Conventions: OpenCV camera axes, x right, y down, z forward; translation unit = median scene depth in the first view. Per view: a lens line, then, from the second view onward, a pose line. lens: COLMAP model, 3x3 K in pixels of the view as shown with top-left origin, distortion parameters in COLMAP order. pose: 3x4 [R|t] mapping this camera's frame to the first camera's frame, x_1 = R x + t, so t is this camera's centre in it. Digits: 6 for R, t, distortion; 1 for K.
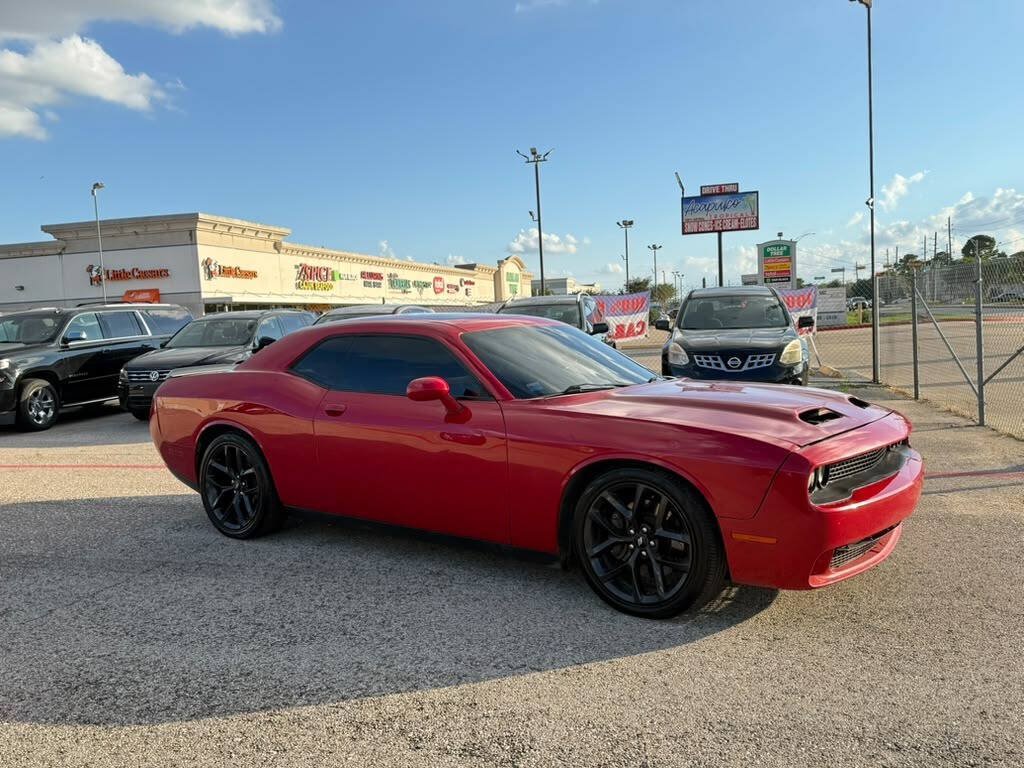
lens RADIAL K [[873.5, 0, 507.6], [0, 873.5, 396.6], [0, 0, 1]] dist [0.115179, -0.191585]
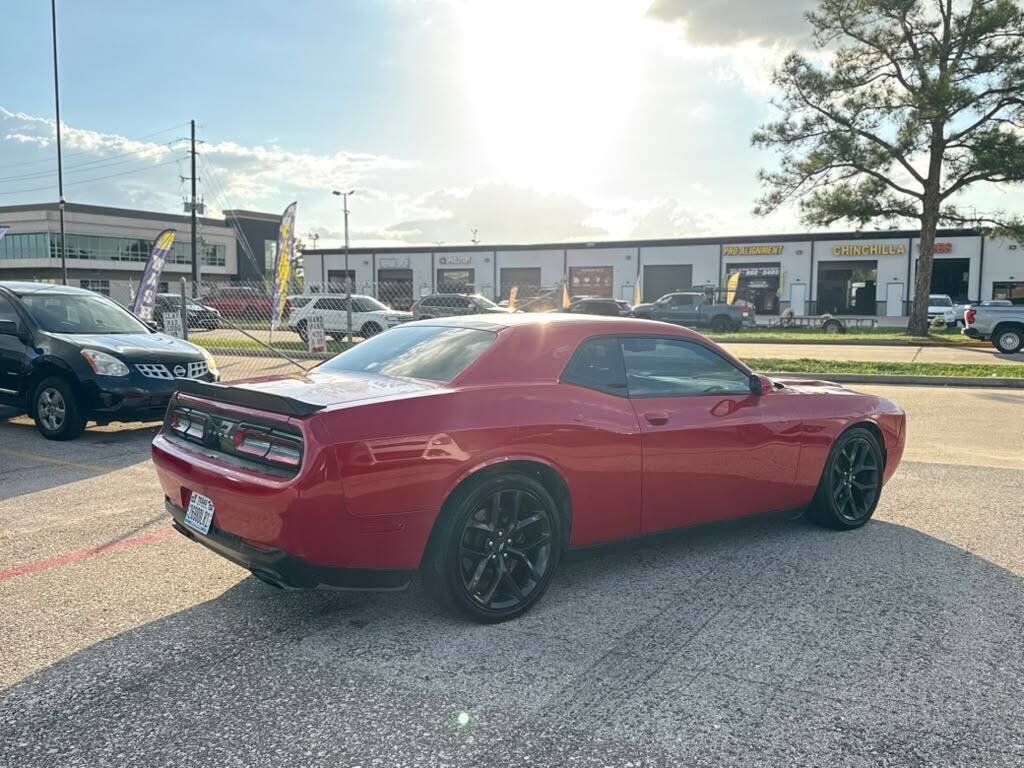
lens RADIAL K [[873.5, 0, 514.7], [0, 873.5, 389.9], [0, 0, 1]] dist [0.115179, -0.191585]
pose [[0.251052, -0.048376, 0.966764, -0.409042], [0.068027, 0.997163, 0.032232, -0.019420], [-0.965580, 0.057674, 0.253630, 0.335911]]
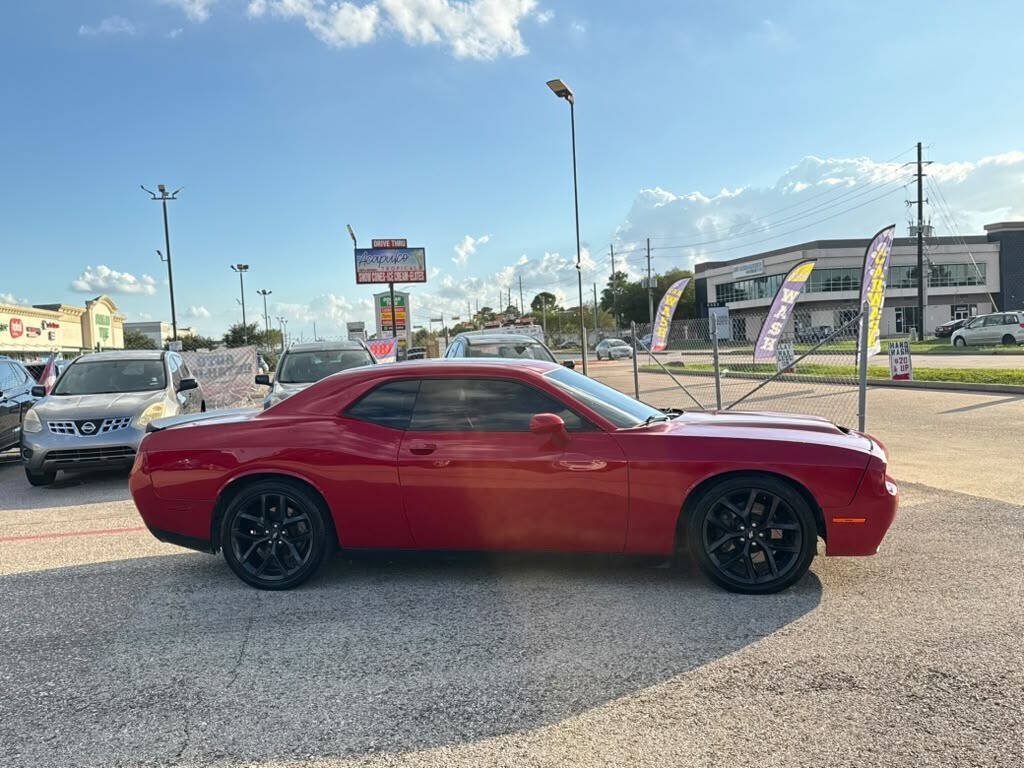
lens RADIAL K [[873.5, 0, 516.6], [0, 873.5, 381.3], [0, 0, 1]] dist [0.115179, -0.191585]
pose [[0.891532, -0.016795, 0.452646, -0.211769], [0.048088, 0.997174, -0.057714, 0.000091], [-0.450398, 0.073220, 0.889821, -0.001533]]
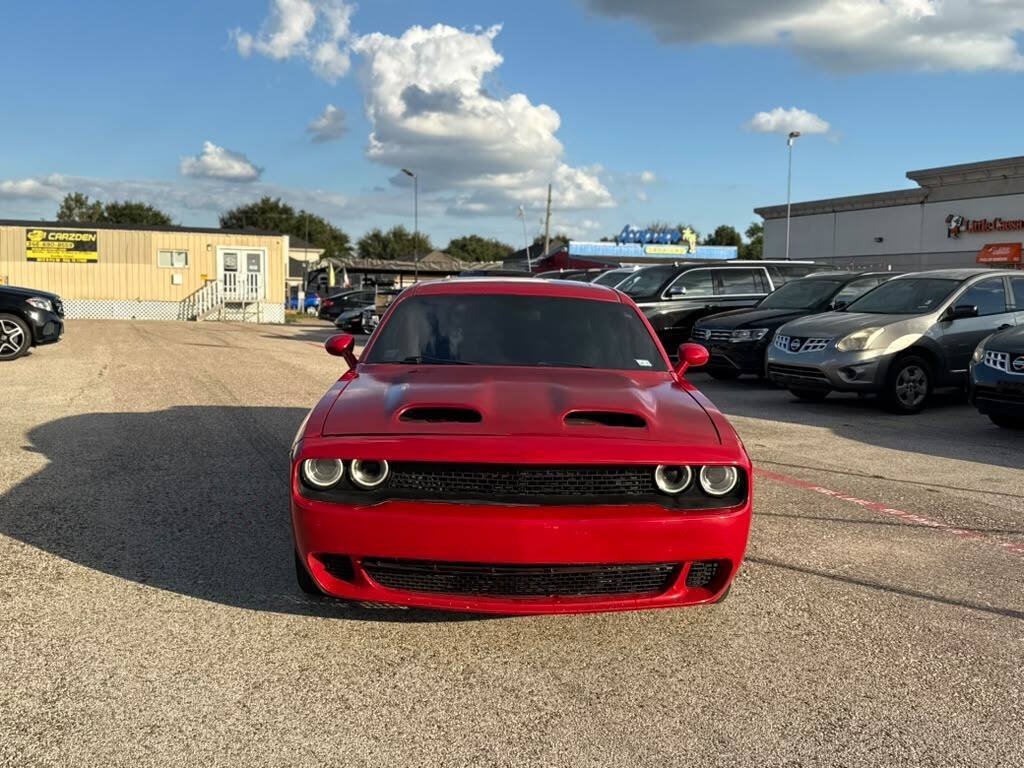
lens RADIAL K [[1013.3, 0, 515.3], [0, 1013.3, 387.9], [0, 0, 1]] dist [0.059861, 0.000000]
pose [[0.603463, 0.128269, -0.787007, 0.334309], [-0.111673, 0.990845, 0.075862, -0.023960], [0.789533, 0.042108, 0.612262, 0.137383]]
